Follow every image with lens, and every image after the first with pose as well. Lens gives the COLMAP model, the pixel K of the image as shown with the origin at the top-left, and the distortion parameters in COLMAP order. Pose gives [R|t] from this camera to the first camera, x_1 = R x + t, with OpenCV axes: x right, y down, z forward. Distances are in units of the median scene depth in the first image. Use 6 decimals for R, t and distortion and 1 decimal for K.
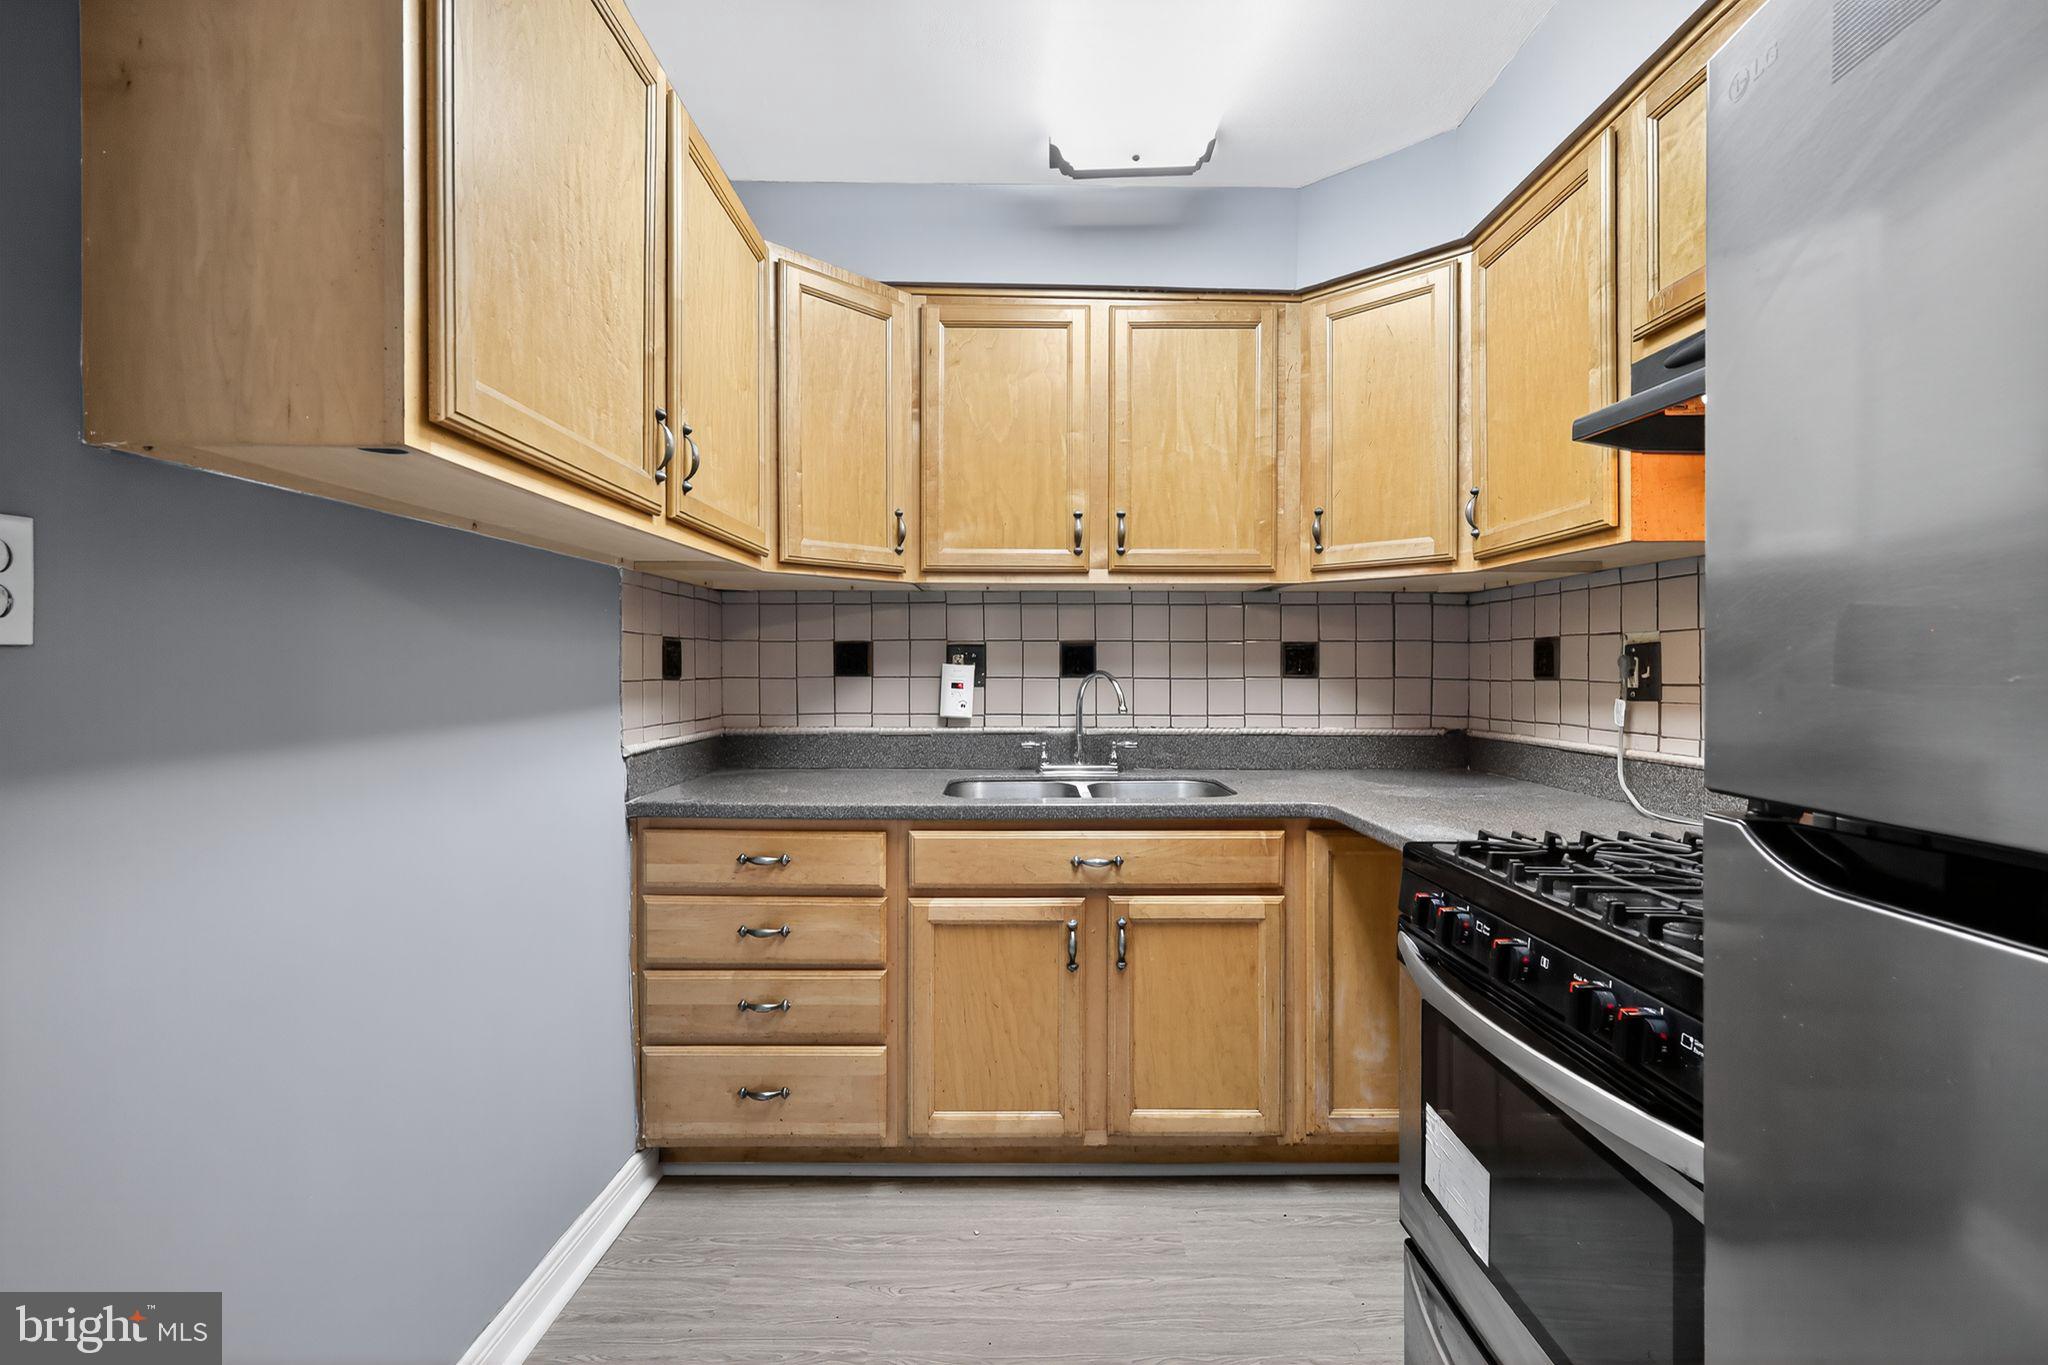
lens RADIAL K [[887.8, 0, 1020.8], [0, 887.8, 659.9], [0, 0, 1]] dist [0.001836, 0.000006]
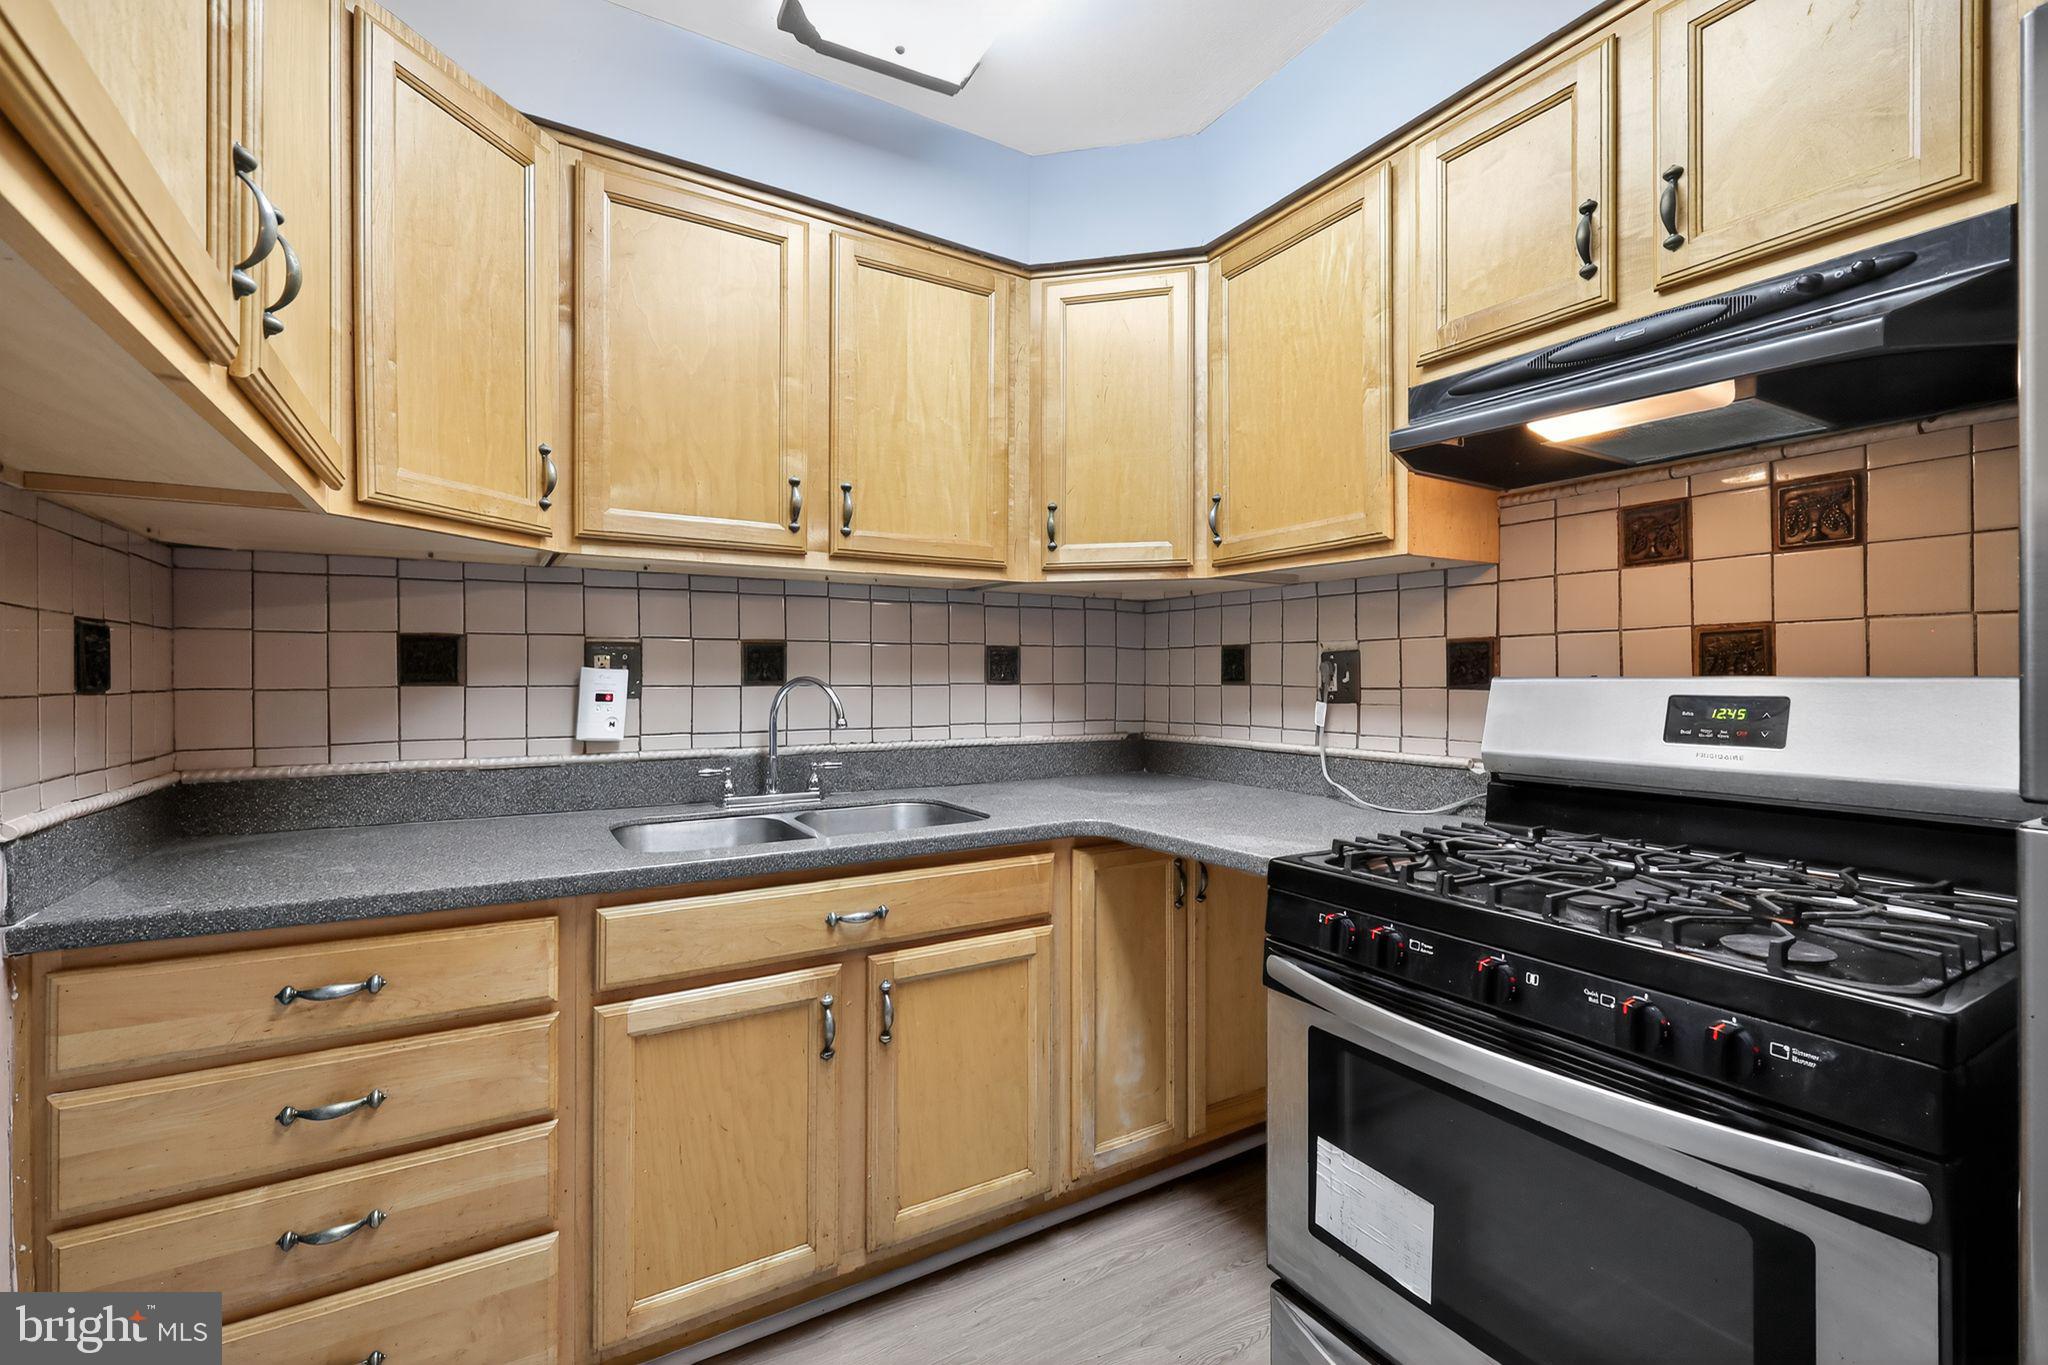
lens RADIAL K [[887.4, 0, 1020.2], [0, 887.4, 671.2], [0, 0, 1]] dist [0.001478, -0.000007]
pose [[0.859896, 0.001590, 0.510467, -0.187743], [-0.004056, 0.999985, 0.003716, 0.003653], [-0.510453, -0.005266, 0.859889, 0.231376]]
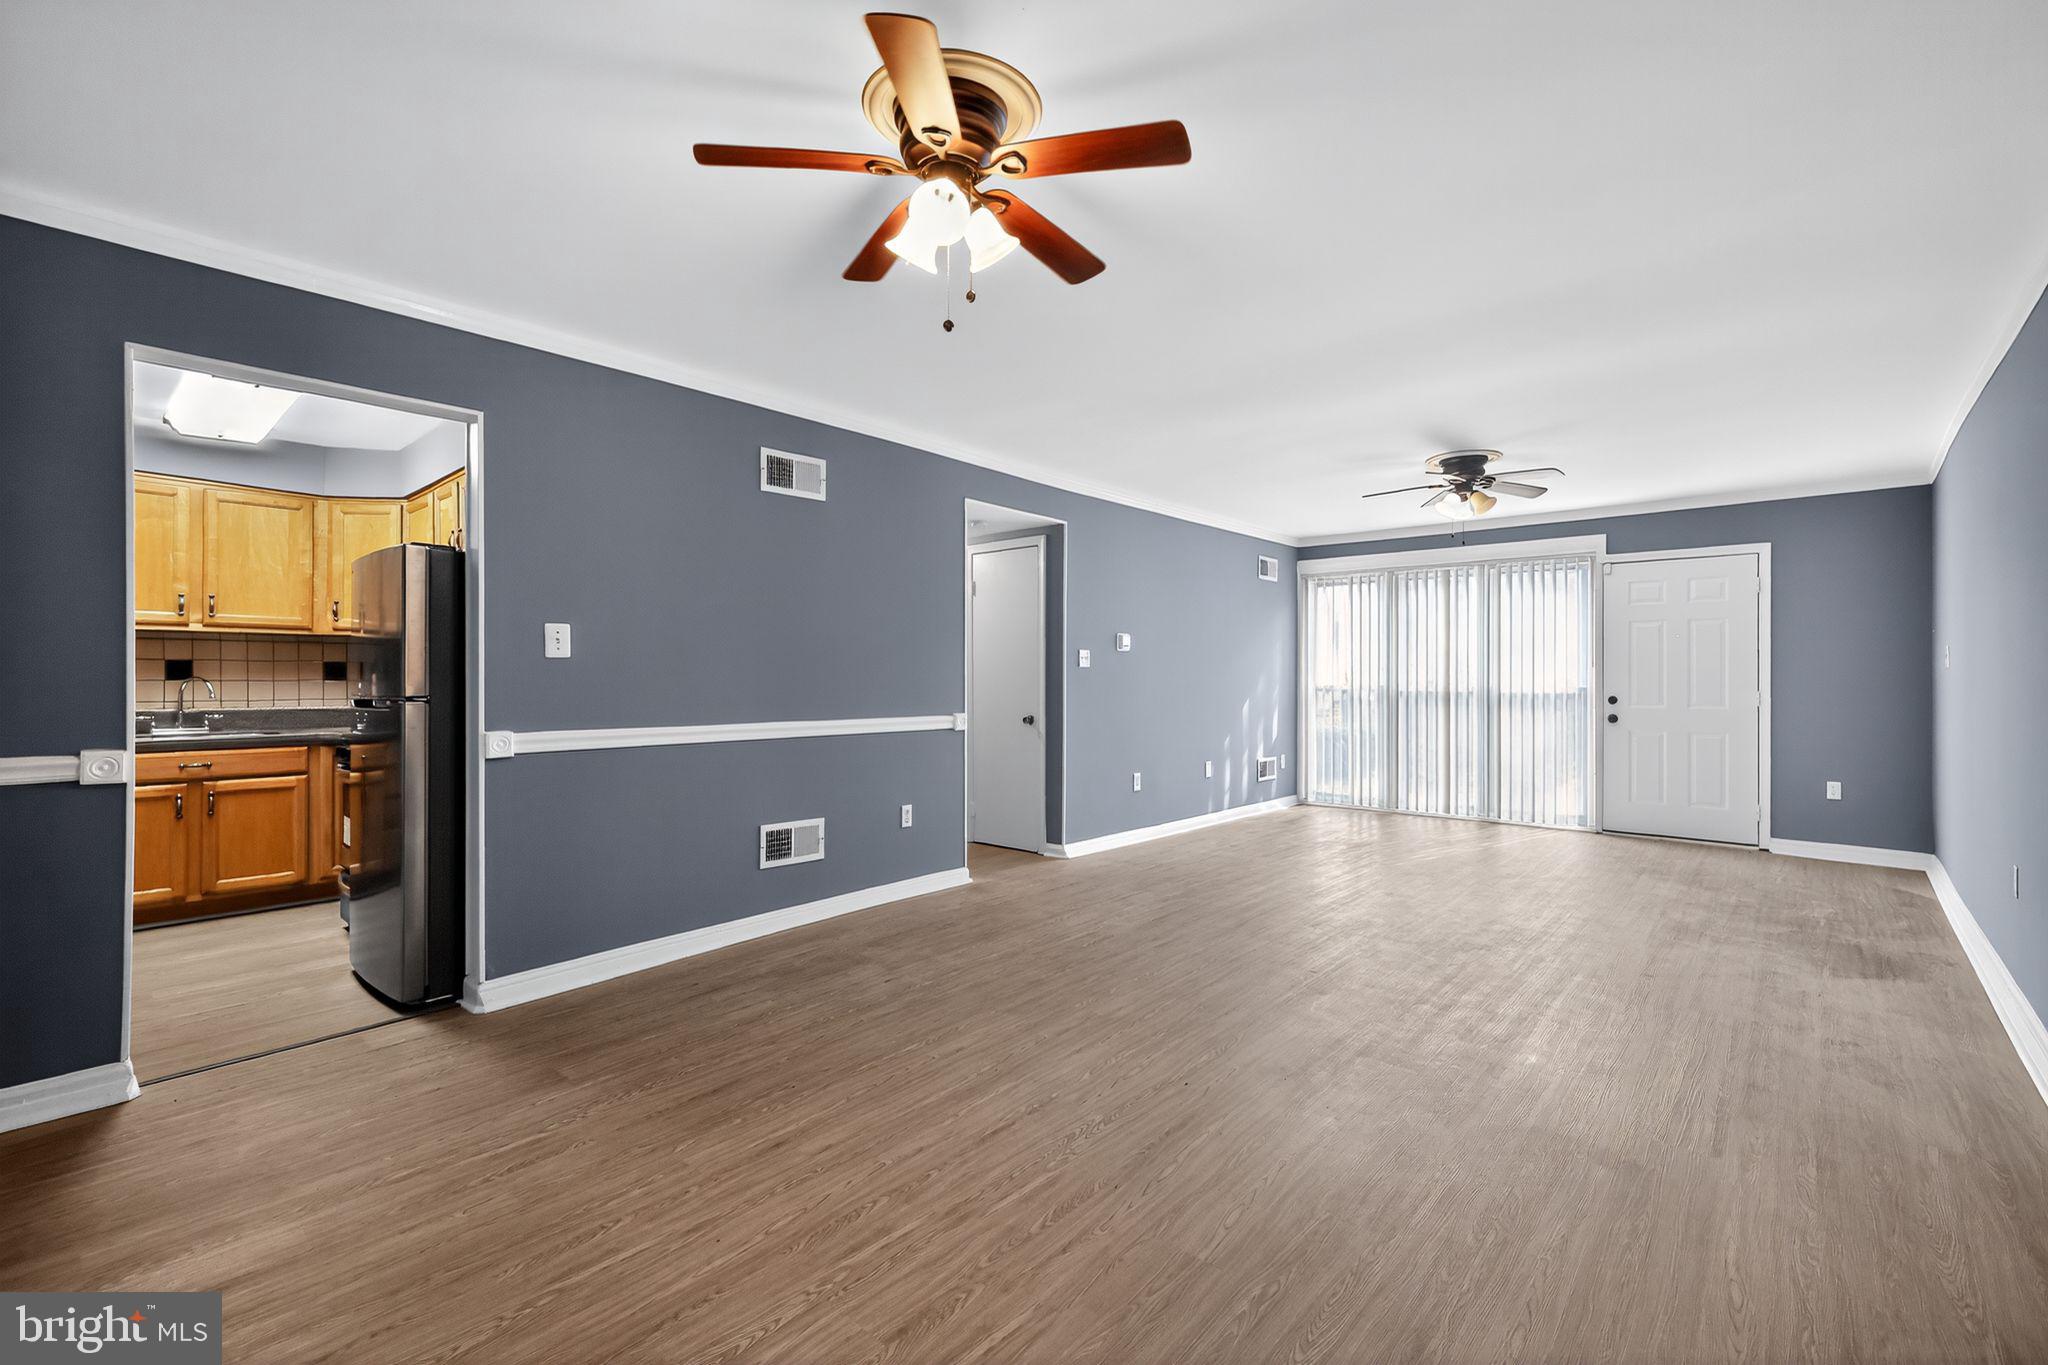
lens RADIAL K [[887.4, 0, 1020.2], [0, 887.4, 671.2], [0, 0, 1]] dist [0.001478, -0.000007]
pose [[0.662618, 0.002776, 0.748953, -0.190829], [-0.002199, 0.999996, -0.001761, 0.000708], [-0.748955, -0.000480, 0.662621, -1.806700]]
